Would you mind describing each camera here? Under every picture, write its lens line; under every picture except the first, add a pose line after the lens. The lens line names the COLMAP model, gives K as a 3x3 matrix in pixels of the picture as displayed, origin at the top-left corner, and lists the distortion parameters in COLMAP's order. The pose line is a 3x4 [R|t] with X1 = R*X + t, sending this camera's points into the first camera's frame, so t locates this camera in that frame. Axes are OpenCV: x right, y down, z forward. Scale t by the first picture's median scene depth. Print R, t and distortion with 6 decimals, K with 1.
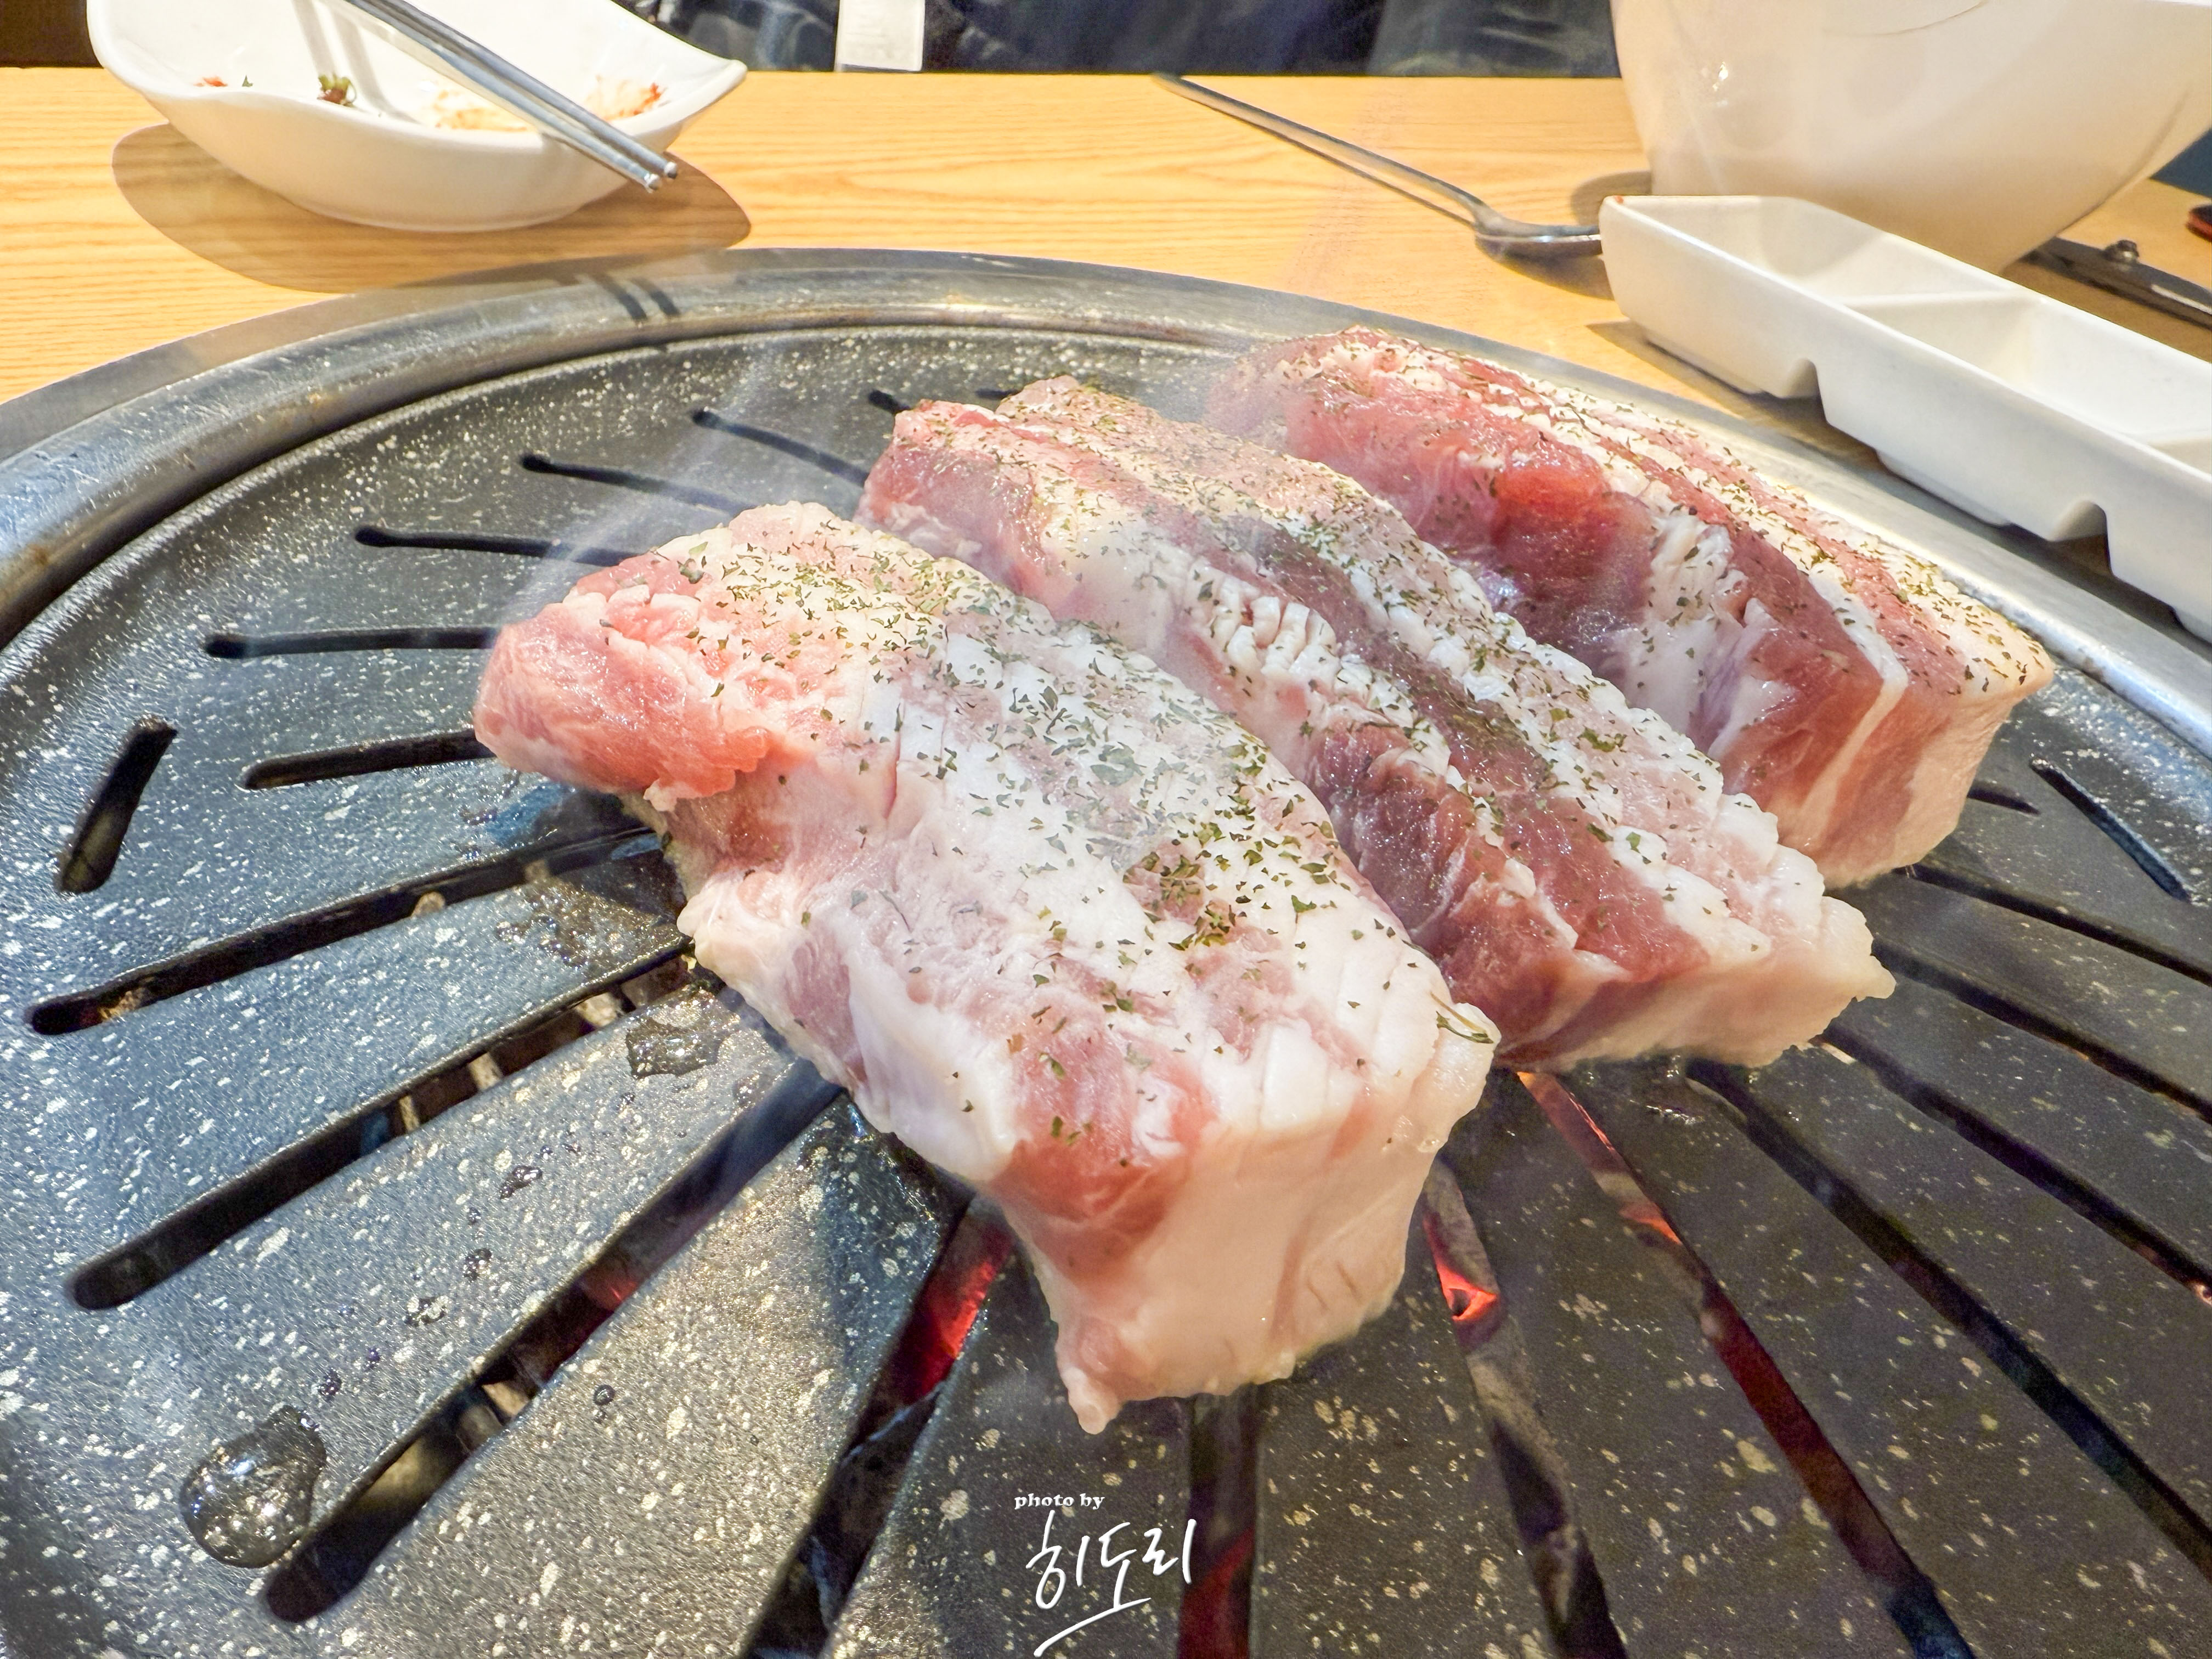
lens RADIAL K [[1597.3, 0, 991.0], [0, 1597.3, 837.1], [0, 0, 1]] dist [-0.009813, 0.010455]
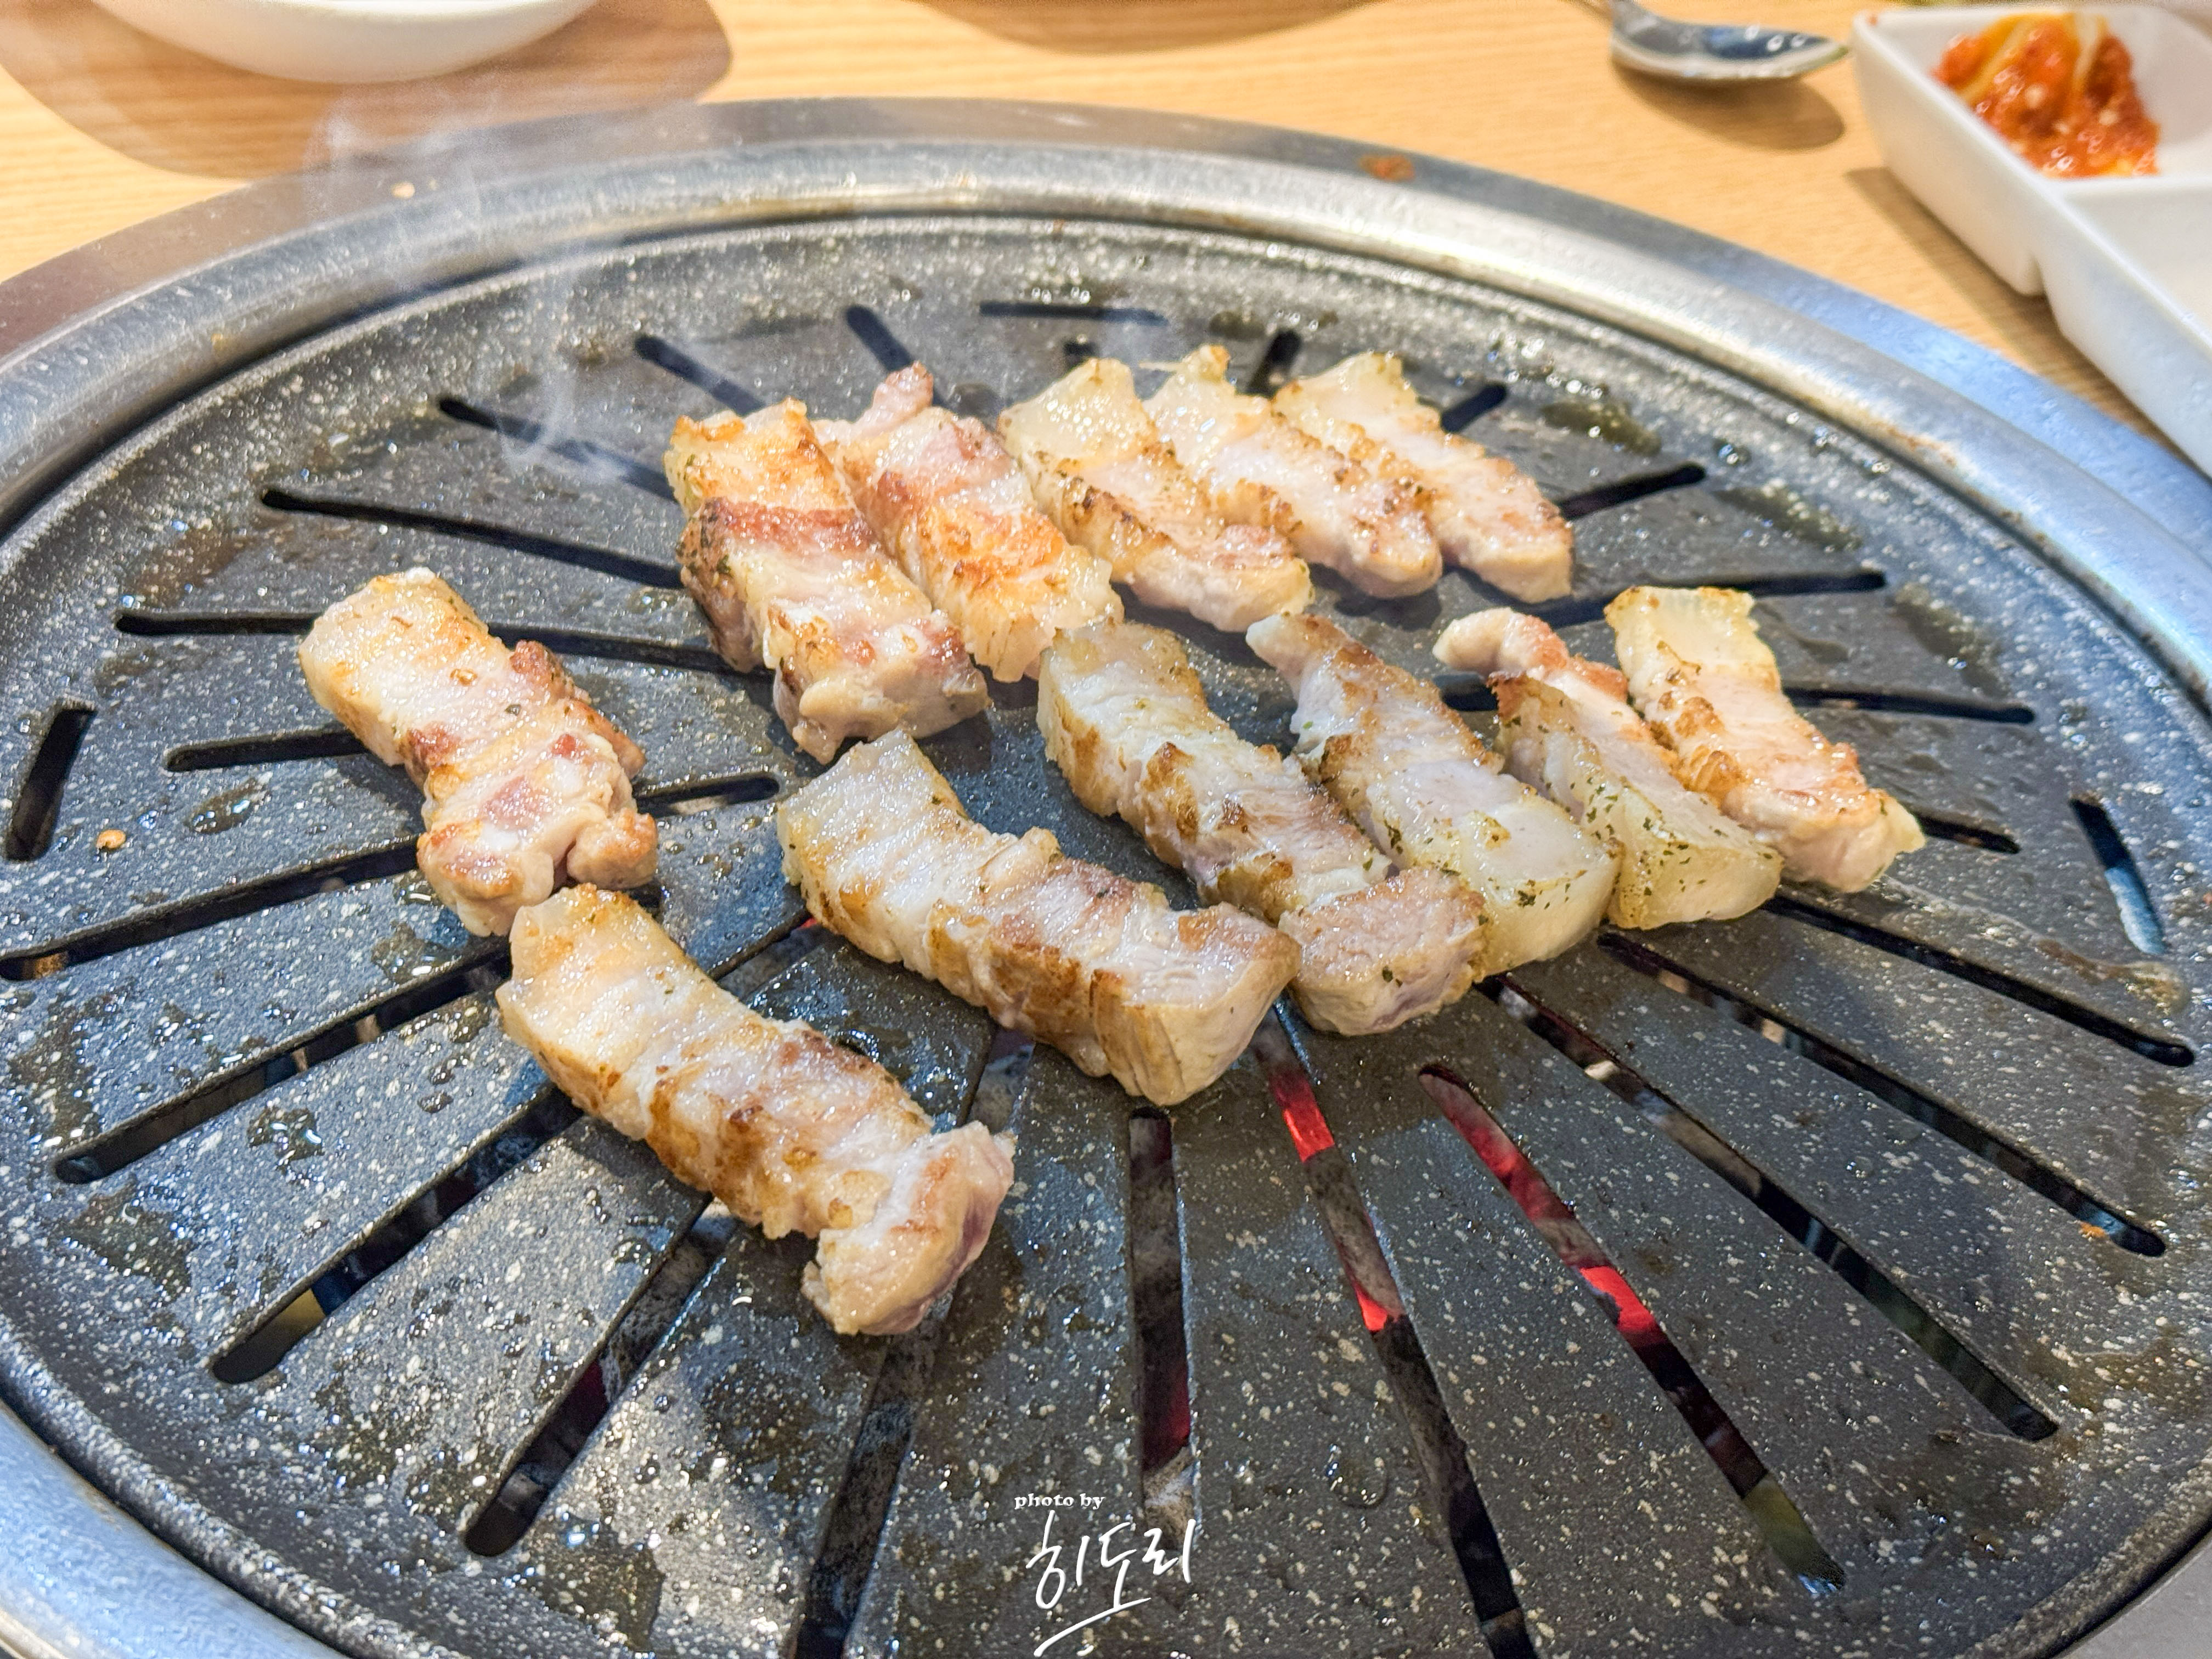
lens RADIAL K [[3173.9, 0, 1106.0], [0, 3173.9, 829.5], [0, 0, 1]] dist [0.118955, 0.014164]
pose [[0.996050, 0.034386, -0.081865, 0.387839], [-0.034289, 0.999409, 0.002591, -0.020659], [0.081905, 0.000227, 0.996640, -1.251374]]
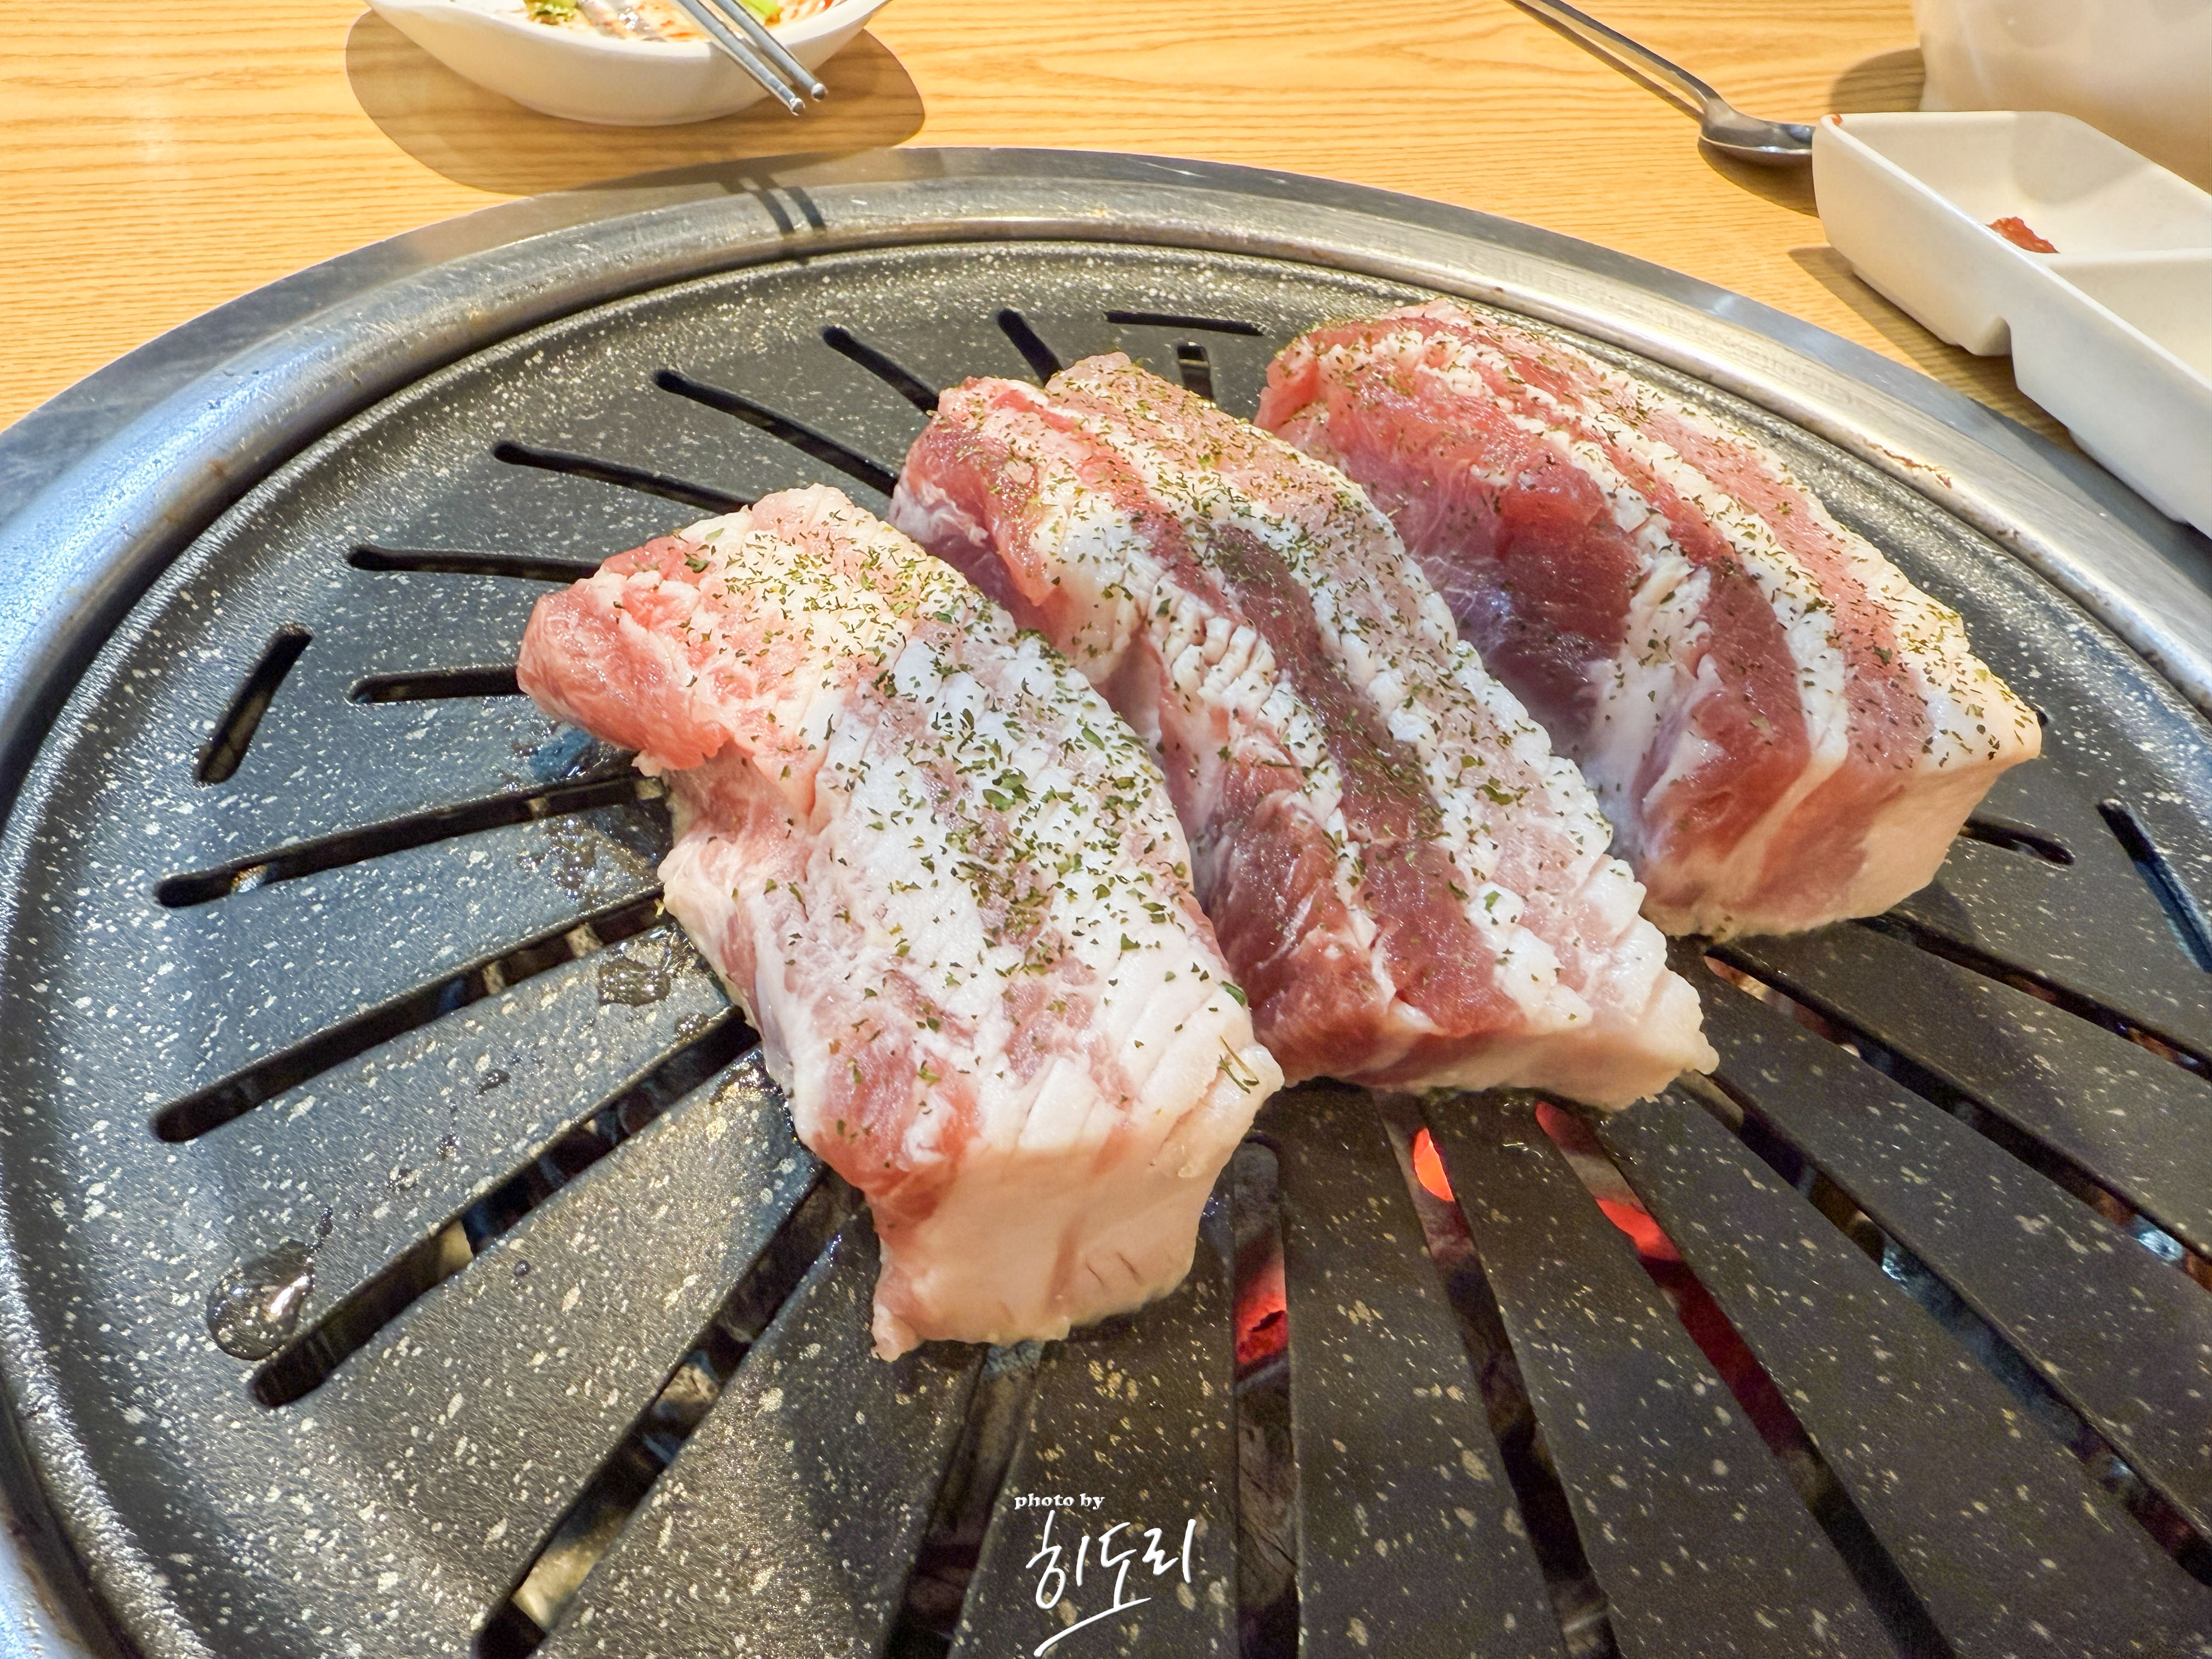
lens RADIAL K [[1597.3, 0, 991.0], [0, 1597.3, 837.1], [0, 0, 1]] dist [-0.009813, 0.010455]
pose [[0.981673, 0.104563, -0.159324, 0.221843], [-0.084358, 0.988088, 0.128707, -0.138865], [0.170884, -0.112908, 0.978800, -0.098240]]
